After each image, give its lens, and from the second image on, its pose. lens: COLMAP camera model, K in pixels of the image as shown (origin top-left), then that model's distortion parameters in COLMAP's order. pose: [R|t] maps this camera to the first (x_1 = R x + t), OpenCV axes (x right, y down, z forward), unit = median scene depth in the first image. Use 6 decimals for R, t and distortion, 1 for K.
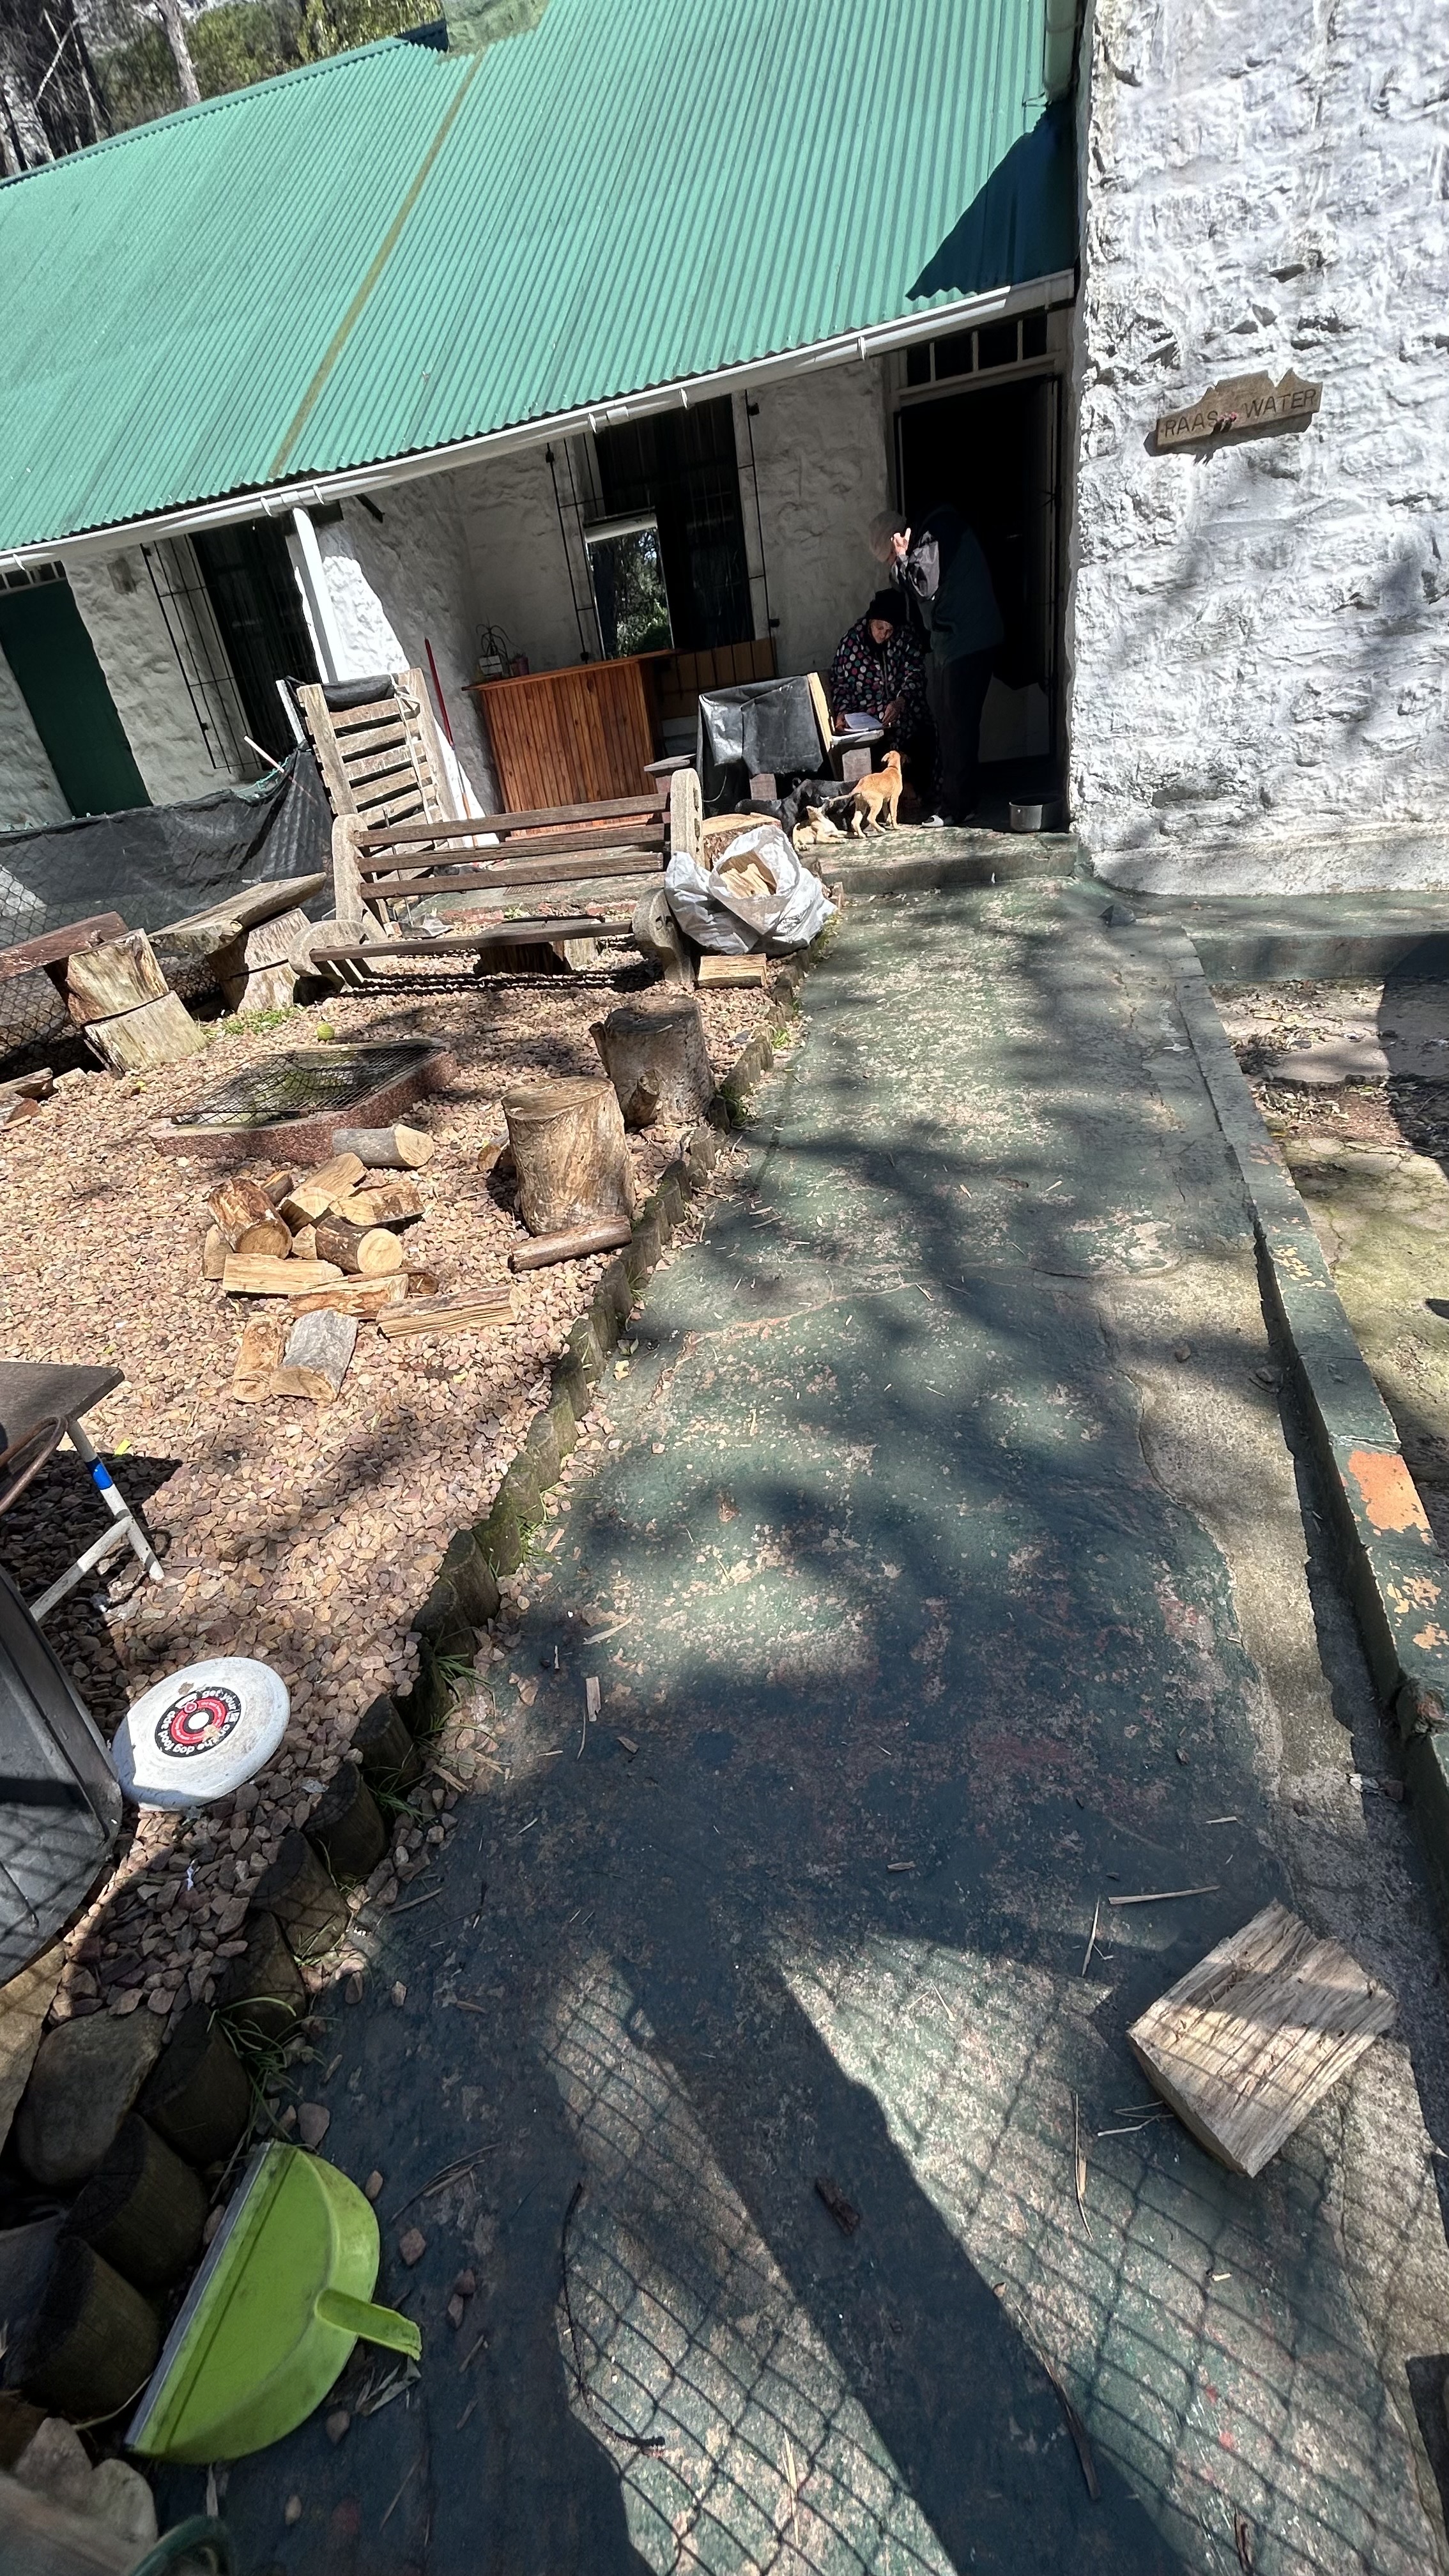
lens RADIAL K [[1043.1, 0, 732.5], [0, 1043.1, 1274.3], [0, 0, 1]] dist [0.003631, -0.000942]
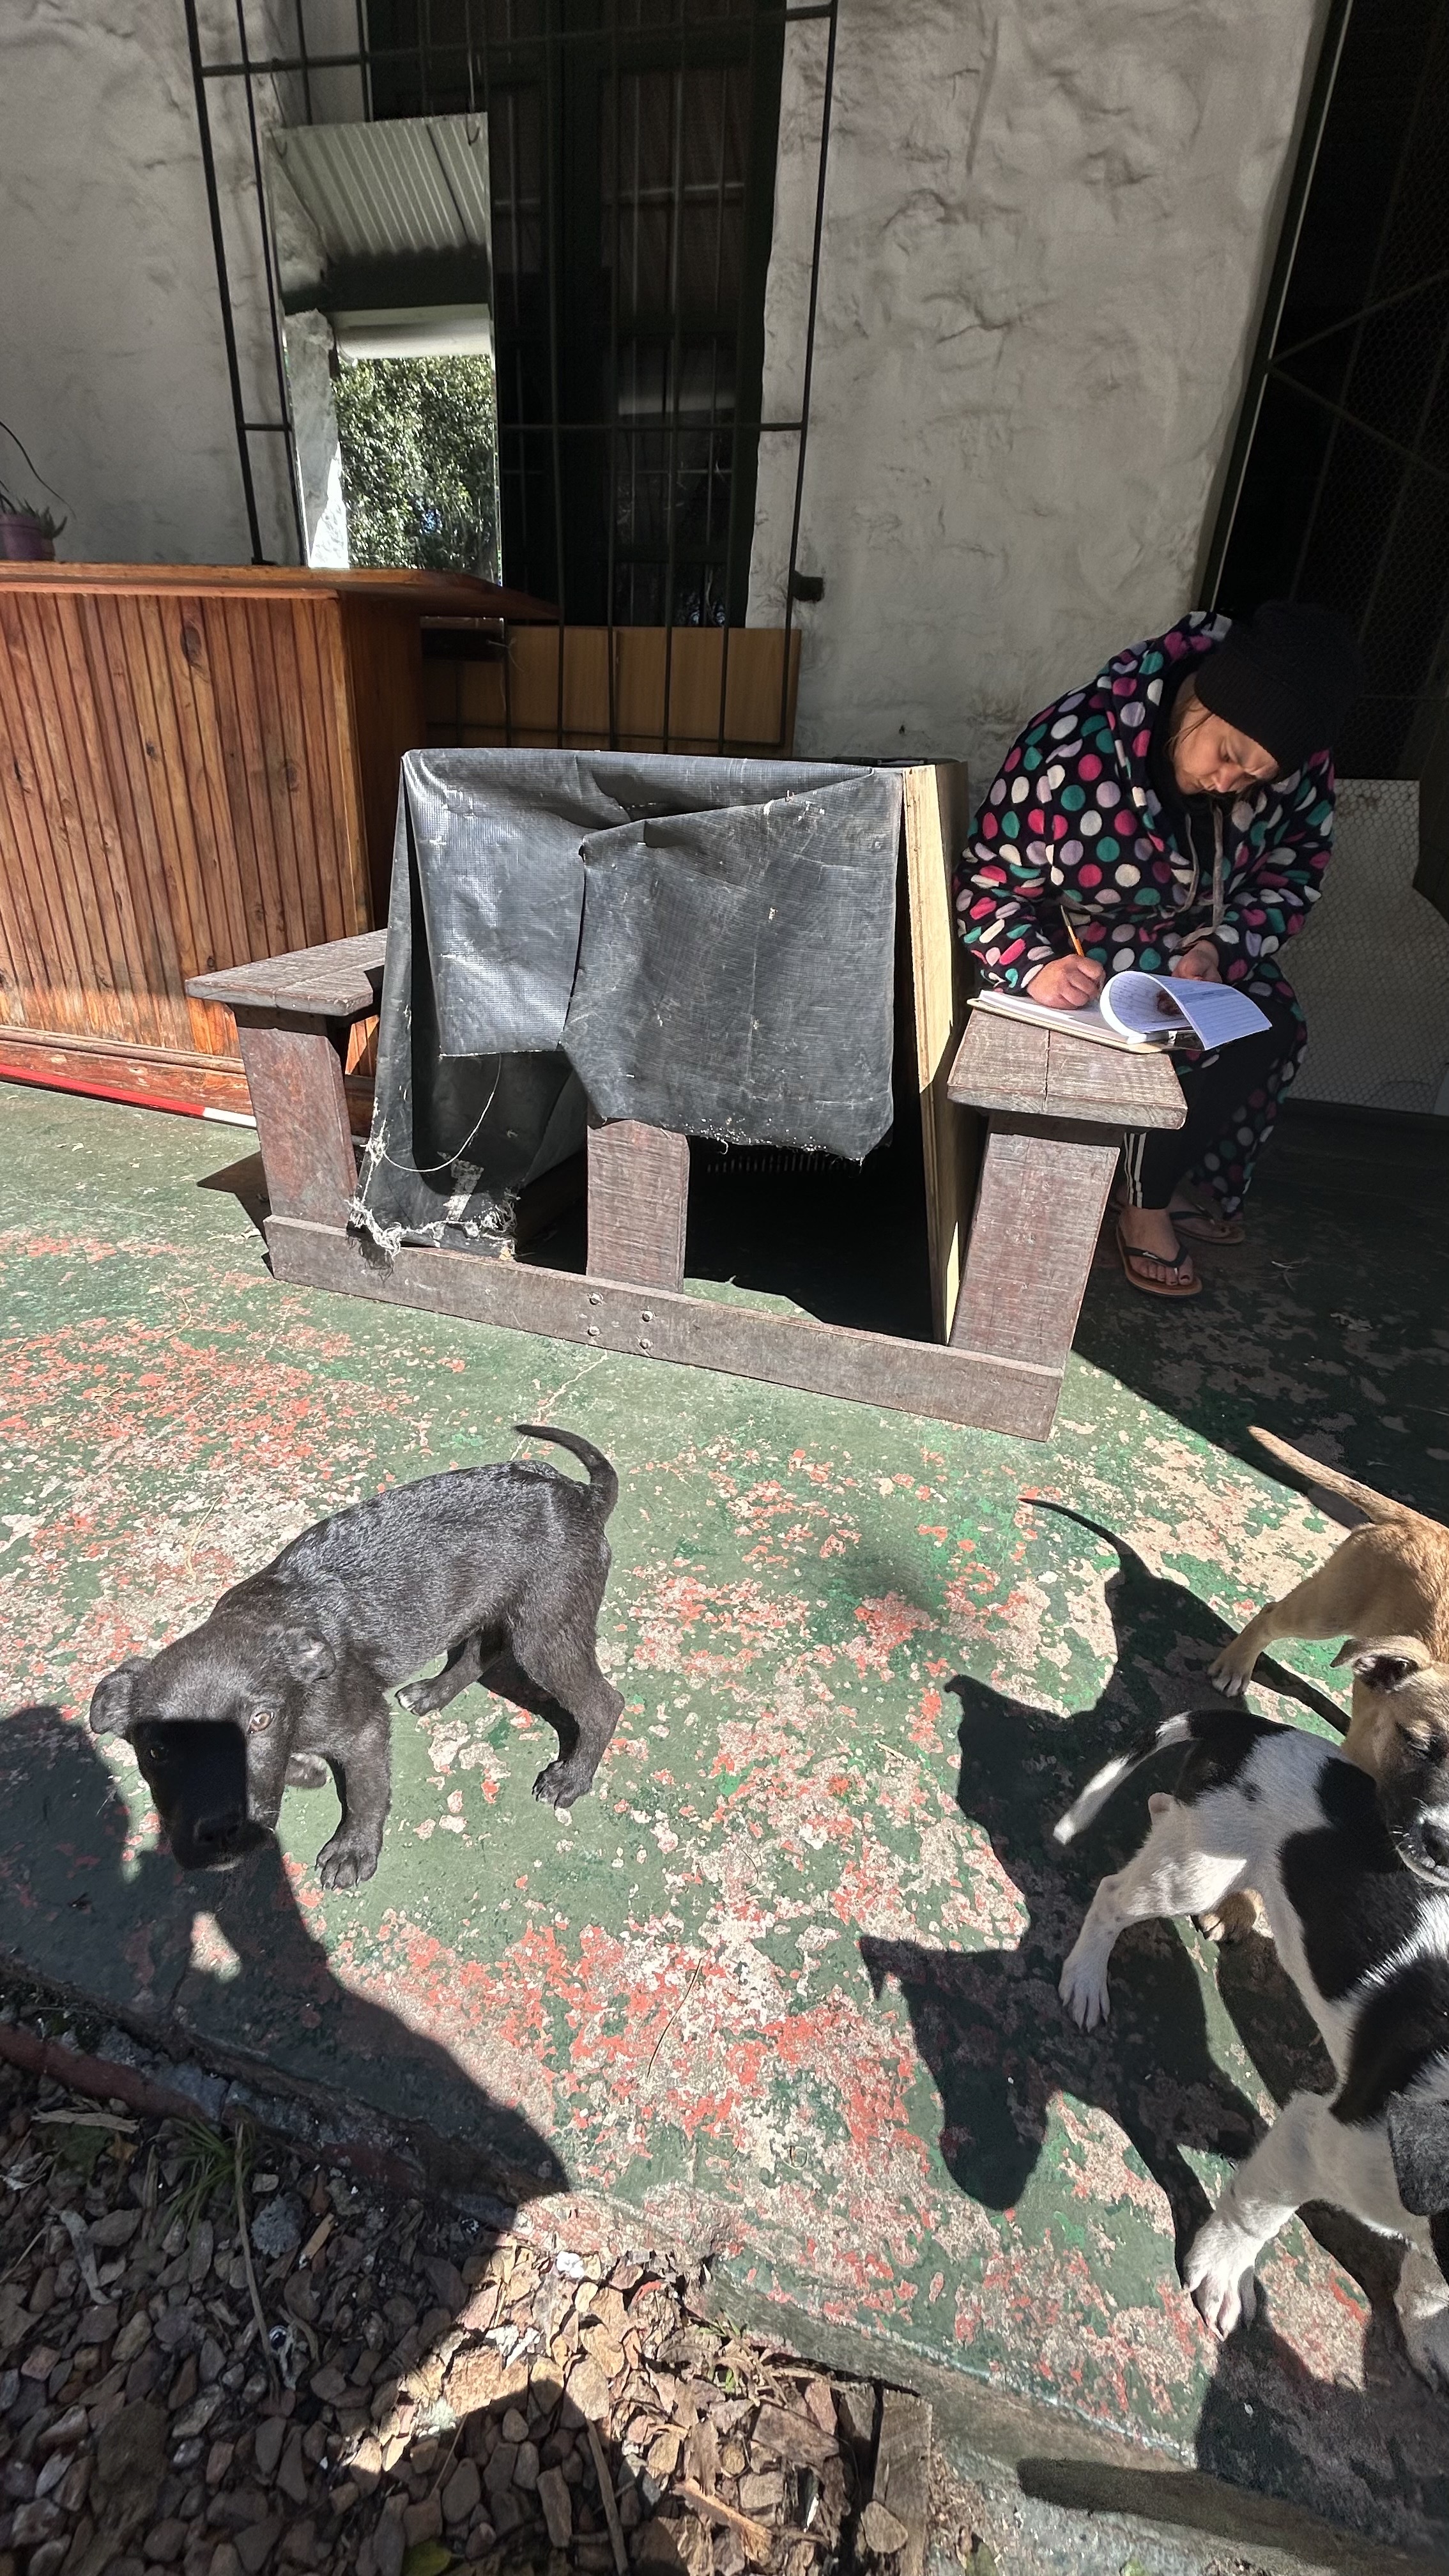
lens RADIAL K [[1043.1, 0, 728.0], [0, 1043.1, 1289.7], [0, 0, 1]] dist [0.003631, -0.000942]
pose [[0.980918, 0.186303, 0.055597, 0.053503], [-0.184562, 0.982198, -0.034996, -0.548605], [-0.061127, 0.024067, 0.997840, 0.954428]]
